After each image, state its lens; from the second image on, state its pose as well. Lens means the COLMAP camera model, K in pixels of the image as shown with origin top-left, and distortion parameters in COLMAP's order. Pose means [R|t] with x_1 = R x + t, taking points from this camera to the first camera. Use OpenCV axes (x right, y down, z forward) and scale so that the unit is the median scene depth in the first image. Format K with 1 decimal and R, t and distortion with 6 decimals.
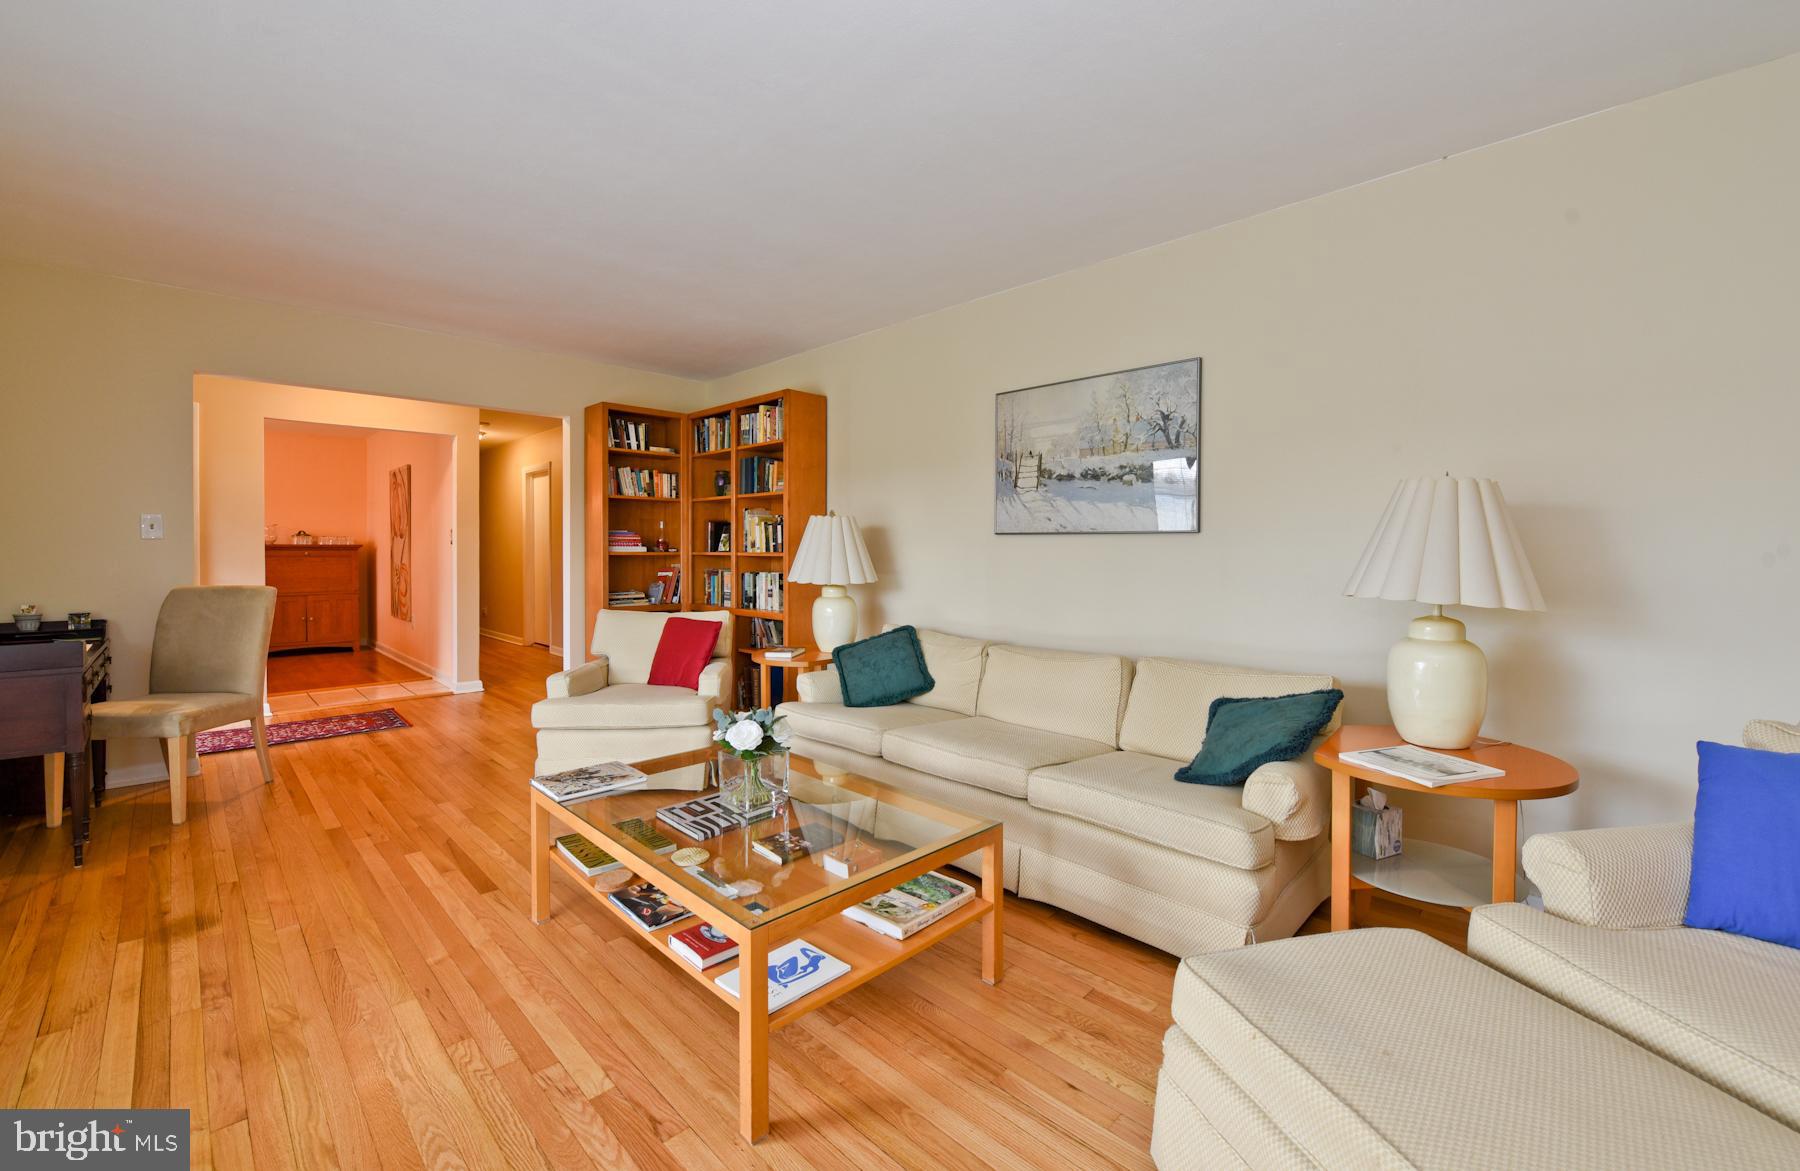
lens RADIAL K [[728.8, 0, 903.7], [0, 728.8, 551.2], [0, 0, 1]] dist [-0.014186, -0.000505]
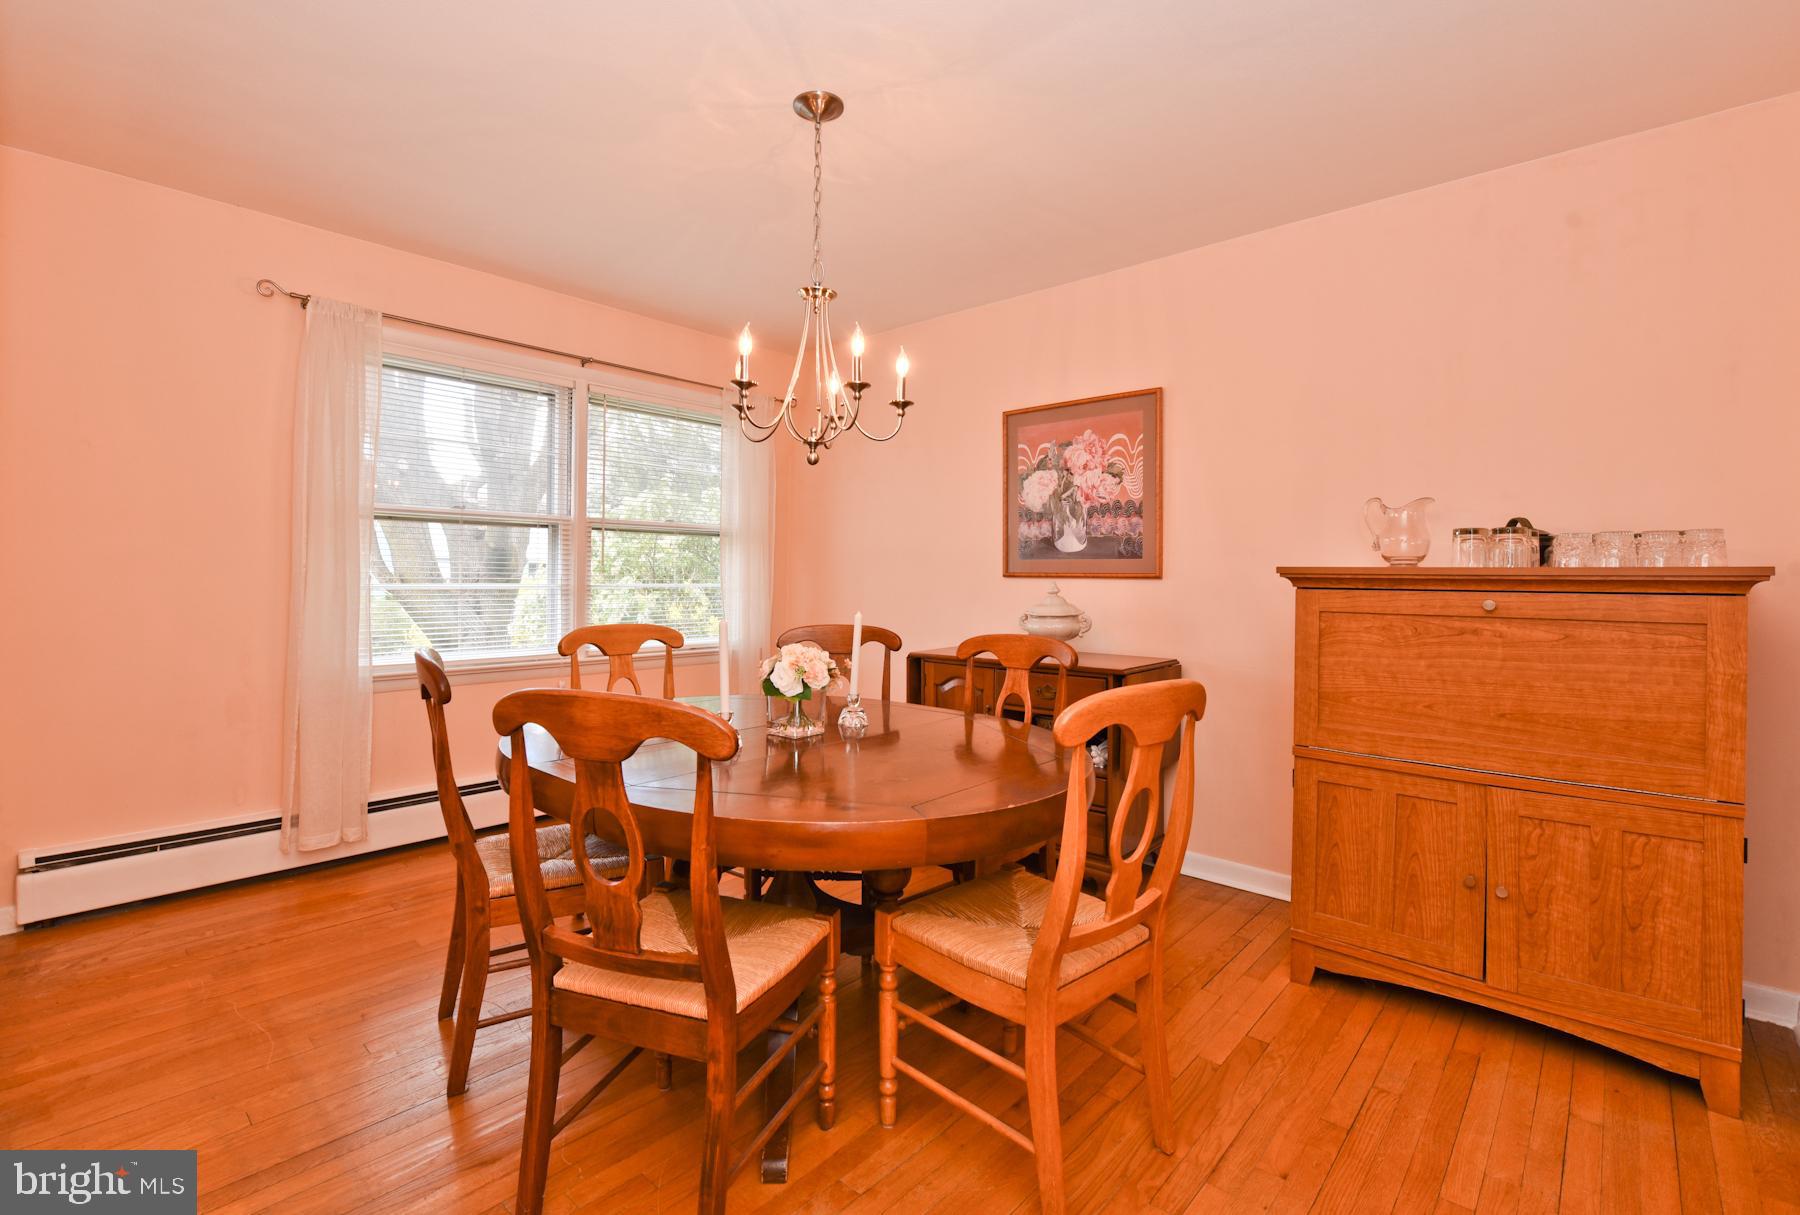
lens RADIAL K [[789.8, 0, 899.3], [0, 789.8, 572.8], [0, 0, 1]] dist [-0.017899, 0.000181]
pose [[0.035590, -0.005869, -0.999349, -1.235203], [-0.010604, 0.999924, -0.006250, -0.008542], [0.999310, 0.010819, 0.035525, 1.700883]]
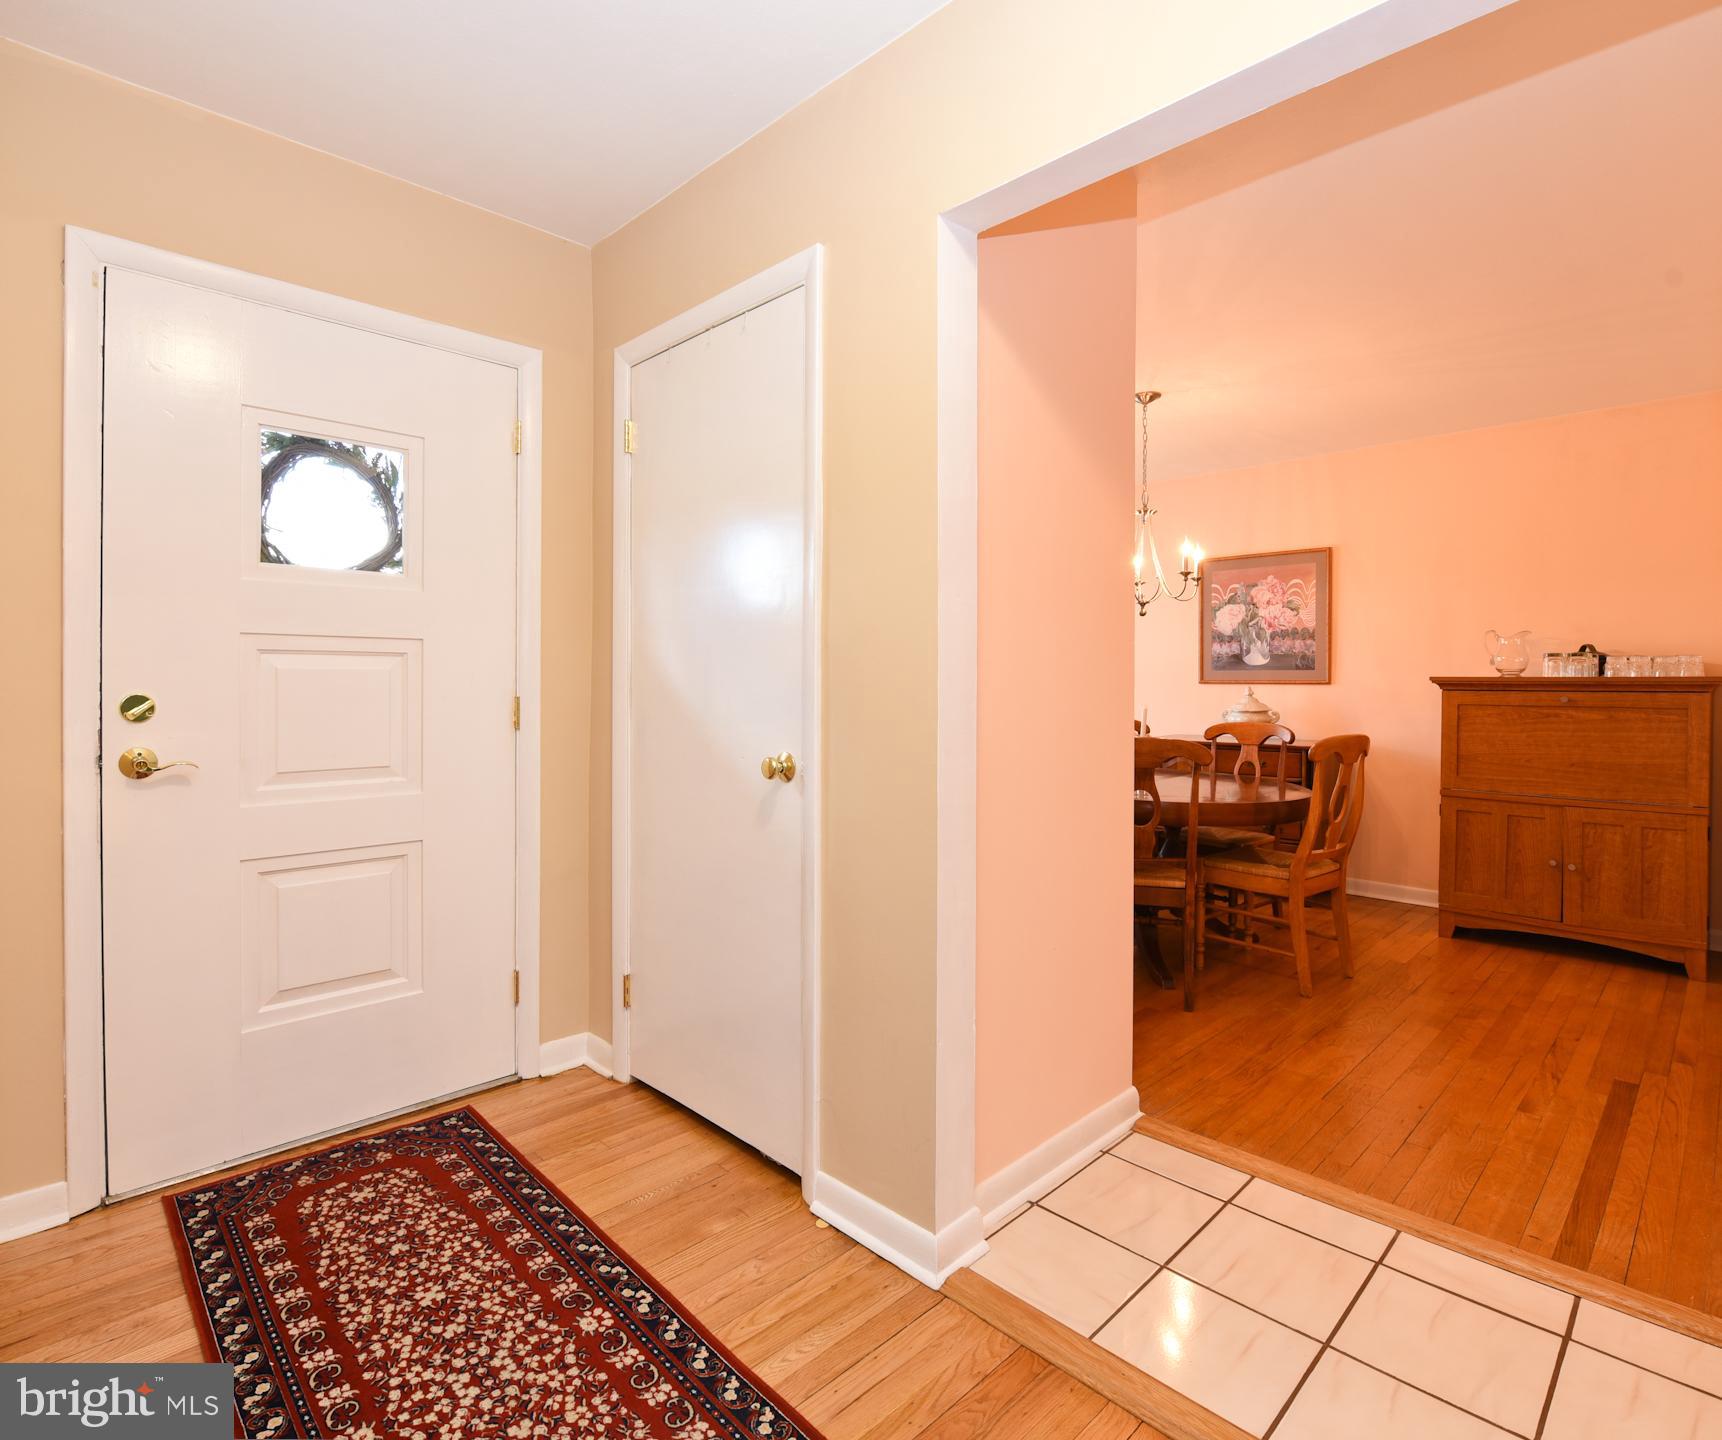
lens RADIAL K [[896.0, 0, 862.4], [0, 896.0, 689.1], [0, 0, 1]] dist [-0.019071, -0.000755]
pose [[-0.010688, 0.006318, -0.999923, -0.719905], [-0.004654, 0.999969, 0.006368, -0.008559], [0.999932, 0.004721, -0.010658, 1.319315]]
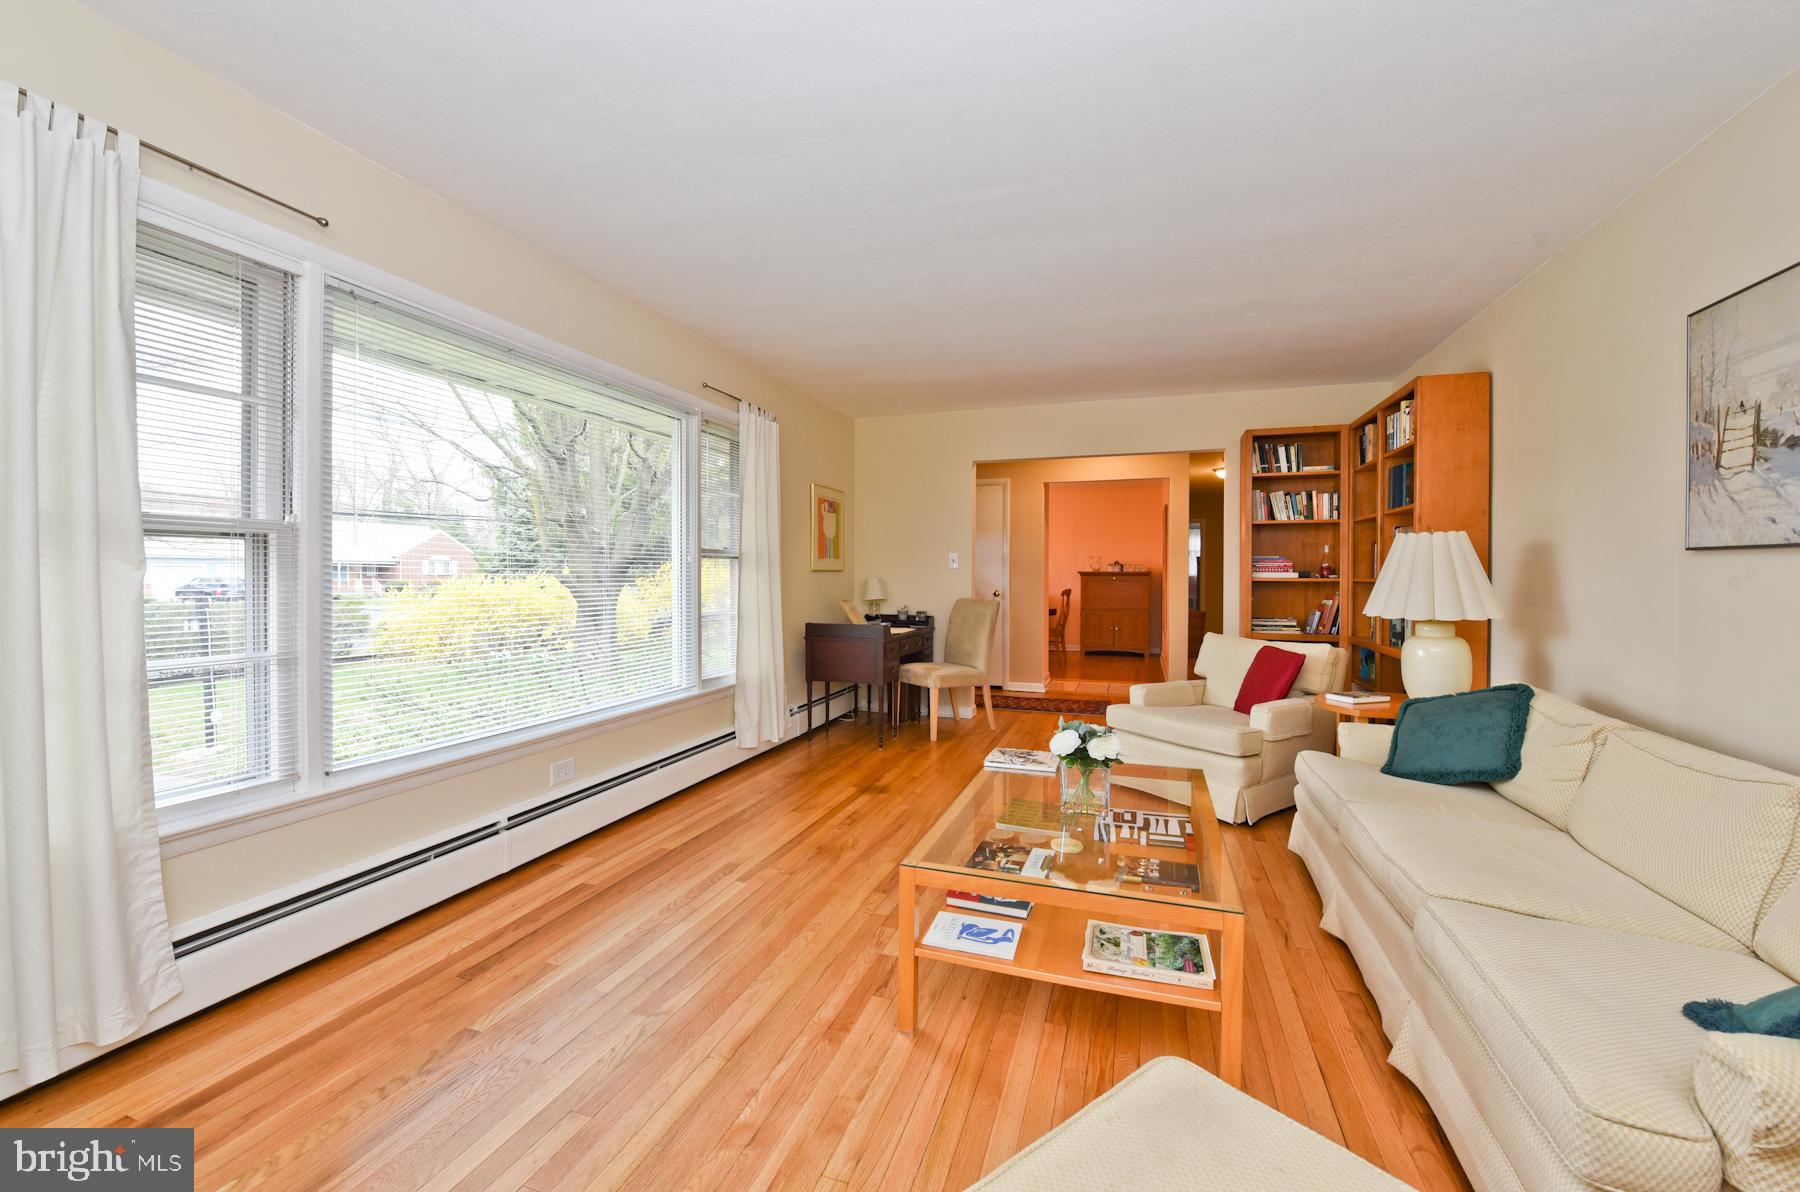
lens RADIAL K [[719.8, 0, 896.1], [0, 719.8, 579.5], [0, 0, 1]] dist [-0.018118, -0.000533]
pose [[0.436498, 0.005858, -0.899686, 0.361609], [-0.003784, 0.999982, 0.004676, 0.000687], [0.899697, 0.001363, 0.436513, 0.165085]]
